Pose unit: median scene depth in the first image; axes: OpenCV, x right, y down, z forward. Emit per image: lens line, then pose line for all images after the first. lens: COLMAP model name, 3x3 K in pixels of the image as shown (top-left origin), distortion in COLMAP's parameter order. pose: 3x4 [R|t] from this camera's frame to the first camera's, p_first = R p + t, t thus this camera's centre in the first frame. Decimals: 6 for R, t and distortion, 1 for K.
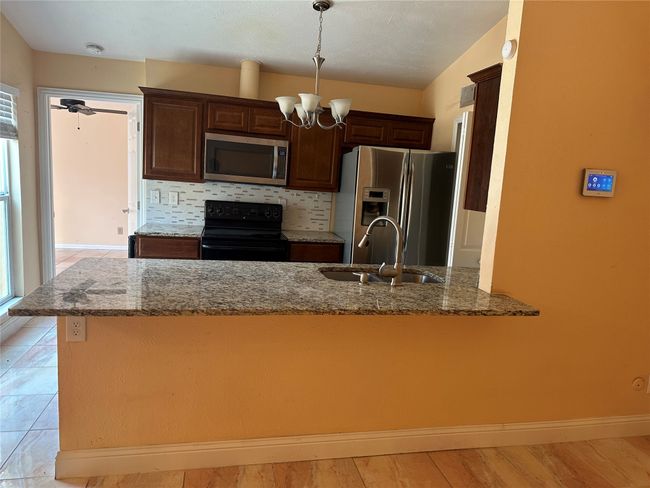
lens RADIAL K [[457.6, 0, 321.4], [0, 457.6, 245.1], [0, 0, 1]] dist [0.075123, -0.100110]
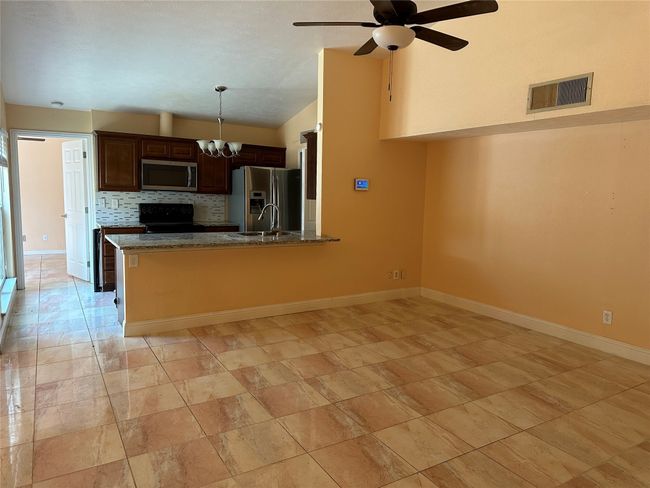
lens RADIAL K [[457.6, 0, 333.8], [0, 457.6, 237.6], [0, 0, 1]] dist [0.075123, -0.100110]
pose [[0.938471, -0.074438, 0.337240, -0.186863], [0.082678, 0.996525, -0.010115, 0.083123], [-0.335315, 0.037375, 0.941364, -0.640106]]
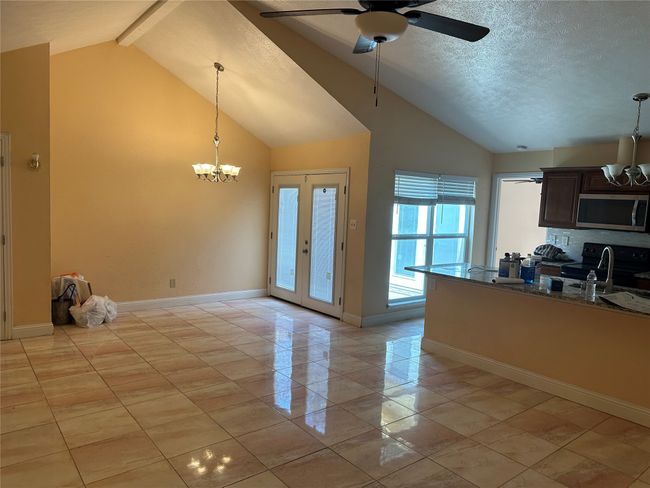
lens RADIAL K [[457.6, 0, 326.0], [0, 457.6, 248.0], [0, 0, 1]] dist [0.075123, -0.100110]
pose [[0.450549, 0.040993, -0.891810, 0.650419], [-0.142244, 0.989480, -0.026380, 0.064583], [0.881347, 0.138740, 0.451641, -0.284450]]
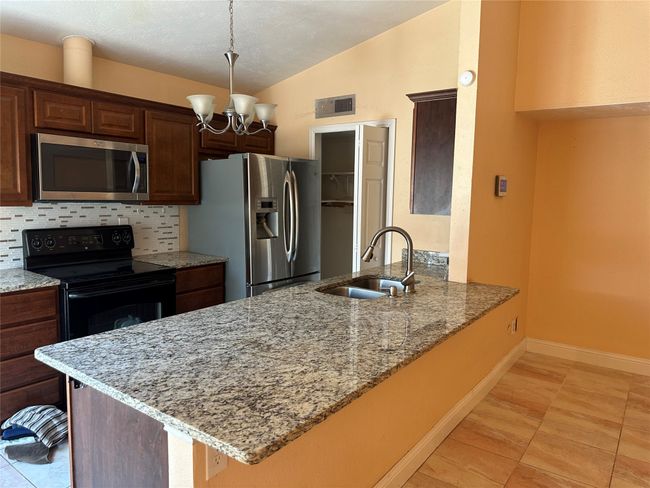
lens RADIAL K [[457.6, 0, 324.5], [0, 457.6, 238.2], [0, 0, 1]] dist [0.075123, -0.100110]
pose [[0.748100, -0.118152, 0.652983, -0.394865], [0.126305, 0.991385, 0.034680, -0.056955], [-0.651455, 0.056531, 0.756578, 0.202689]]
